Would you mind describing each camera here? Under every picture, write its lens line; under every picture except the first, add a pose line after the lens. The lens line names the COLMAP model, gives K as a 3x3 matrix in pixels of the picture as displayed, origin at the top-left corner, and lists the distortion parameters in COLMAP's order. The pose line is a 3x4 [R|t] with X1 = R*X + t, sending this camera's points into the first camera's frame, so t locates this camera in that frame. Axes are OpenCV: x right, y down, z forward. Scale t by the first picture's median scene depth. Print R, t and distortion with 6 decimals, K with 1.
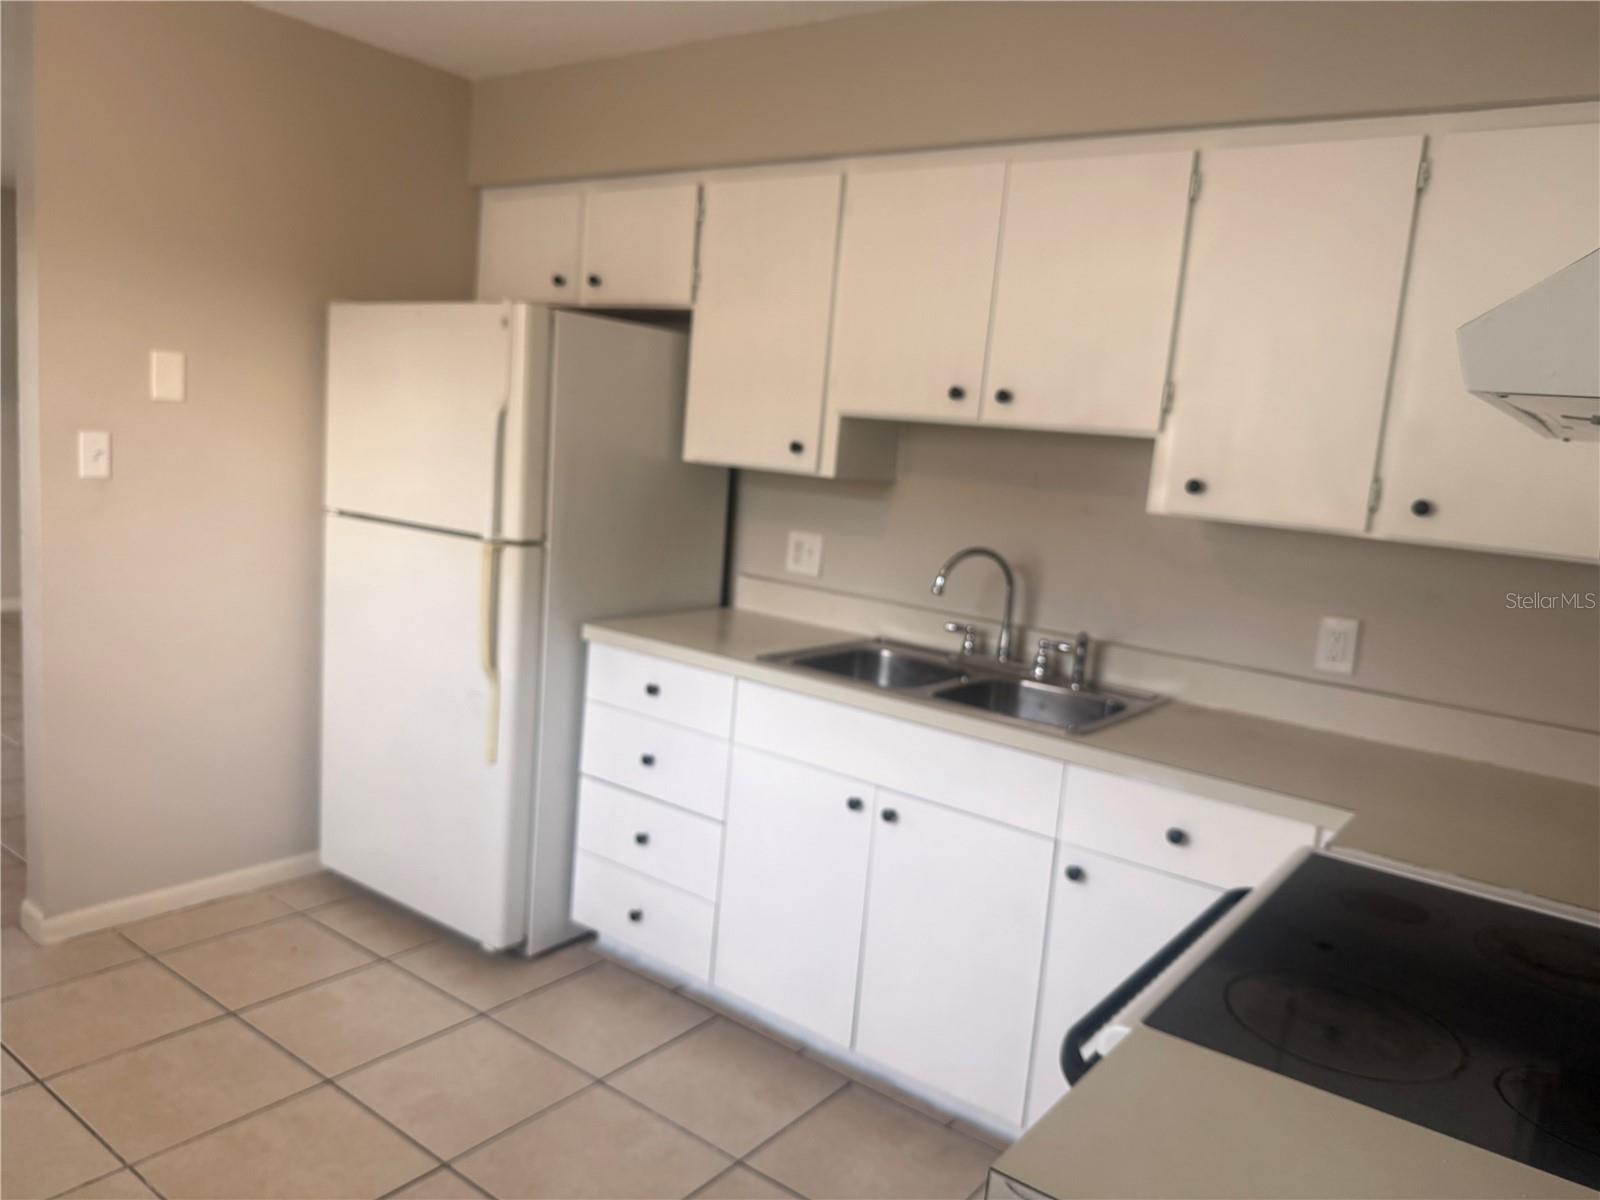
lens RADIAL K [[1146.3, 0, 792.1], [0, 1146.3, 606.1], [0, 0, 1]] dist [0.057284, -0.098070]
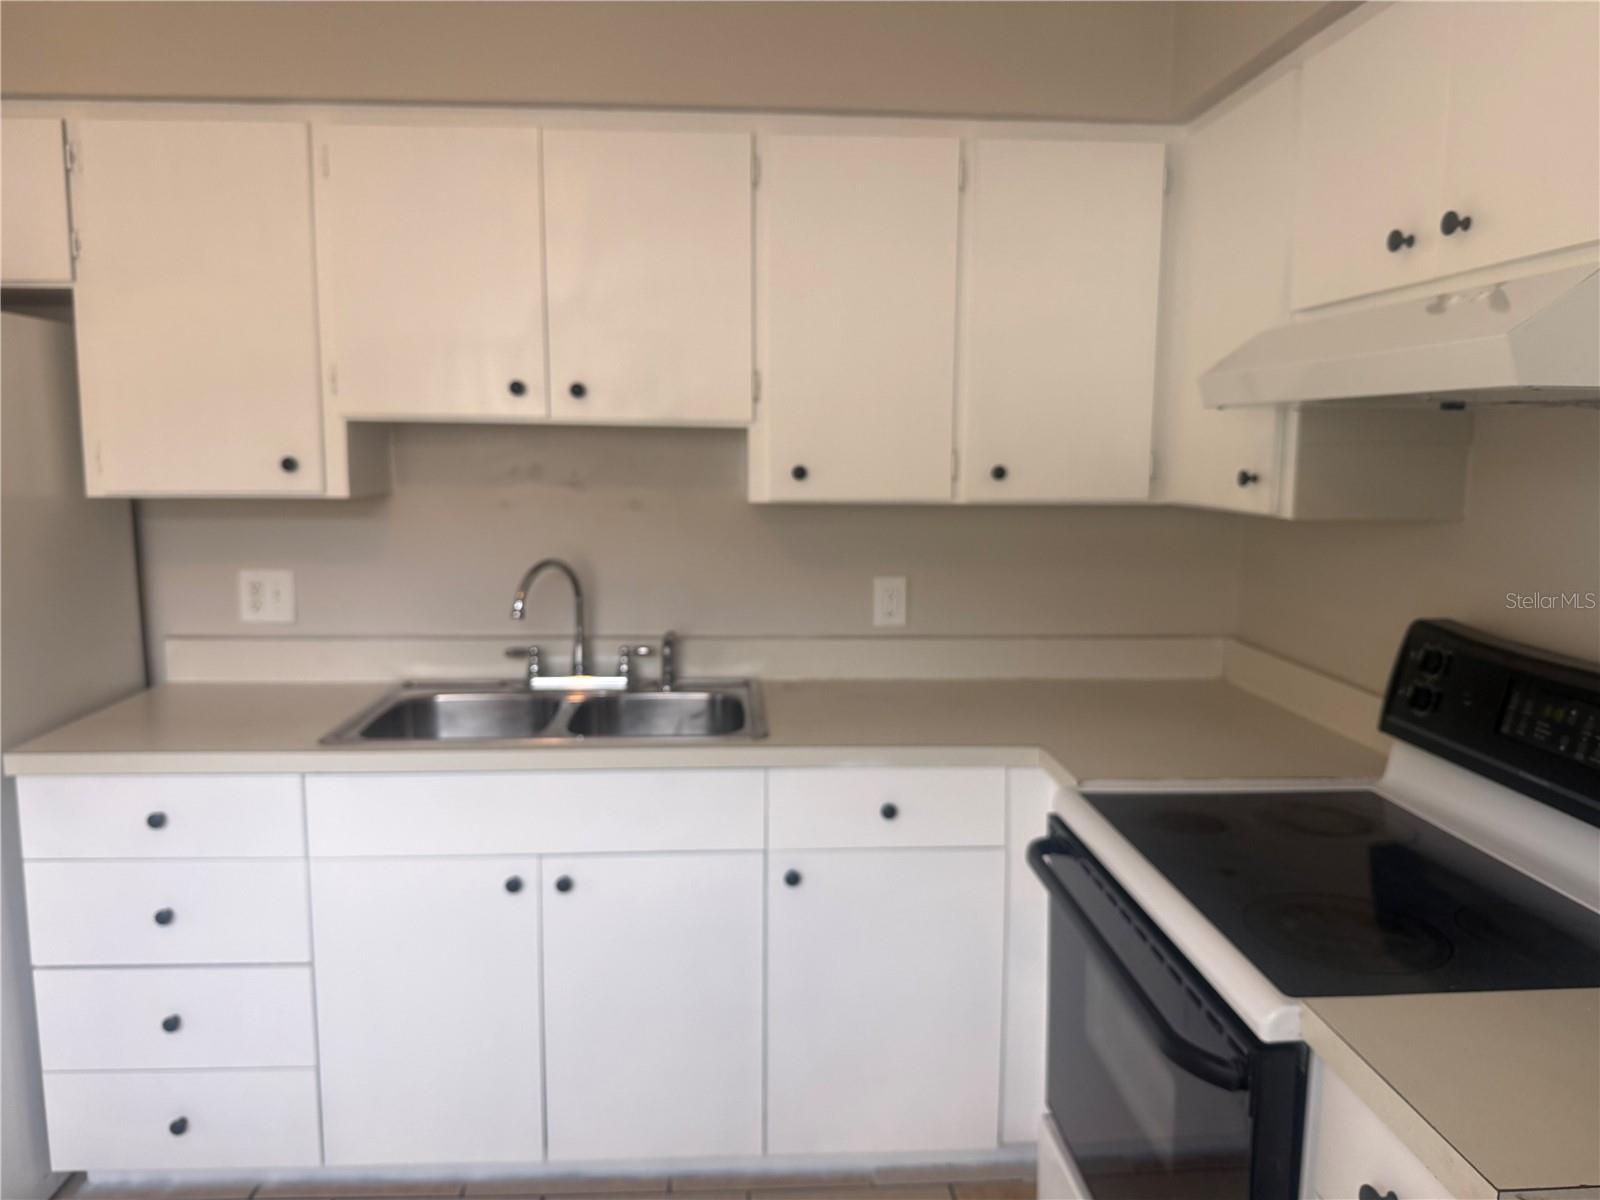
lens RADIAL K [[1146.3, 0, 794.9], [0, 1146.3, 595.0], [0, 0, 1]] dist [0.057284, -0.098070]
pose [[0.762479, -0.162808, 0.626195, -0.318034], [0.154036, 0.985673, 0.068710, -0.069488], [-0.628410, 0.044067, 0.776633, 0.233367]]
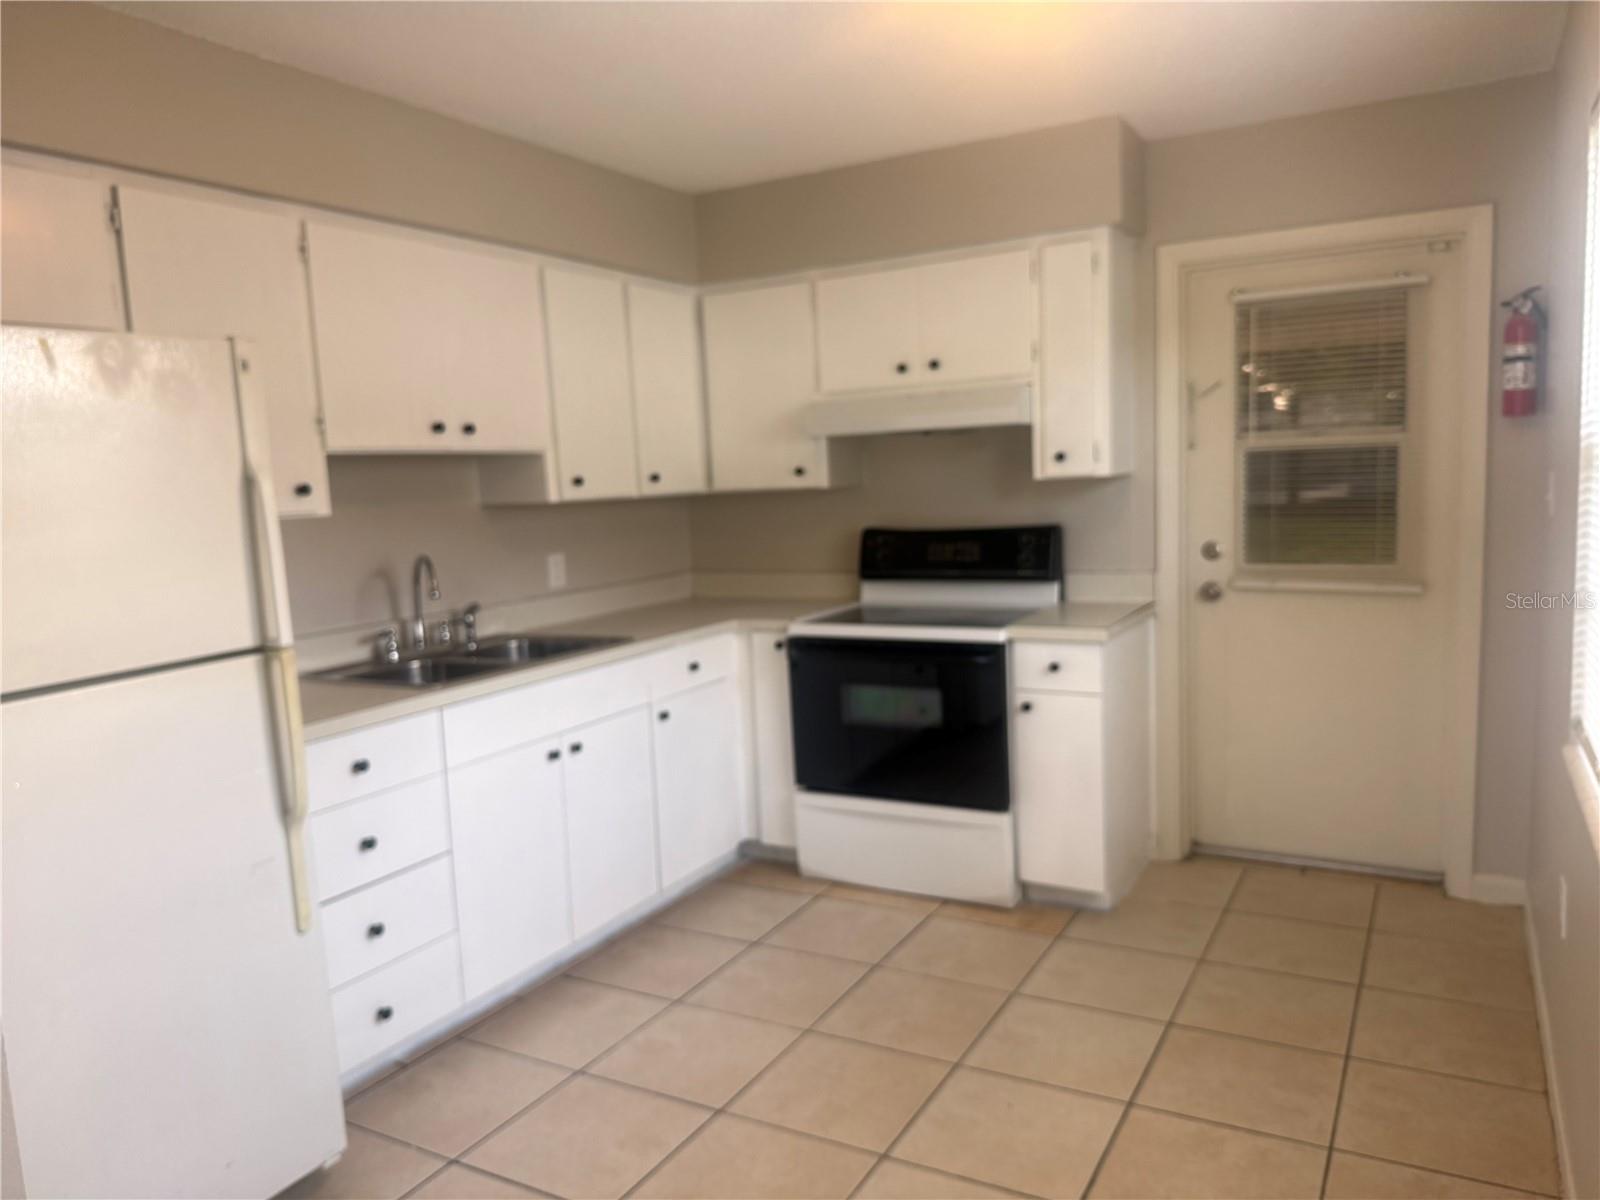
lens RADIAL K [[1146.3, 0, 840.5], [0, 1146.3, 605.6], [0, 0, 1]] dist [0.057284, -0.098070]
pose [[-0.164205, -0.195537, 0.966852, -1.345071], [0.177135, 0.958378, 0.223907, -0.240821], [-0.970392, 0.208030, -0.122734, 0.920459]]
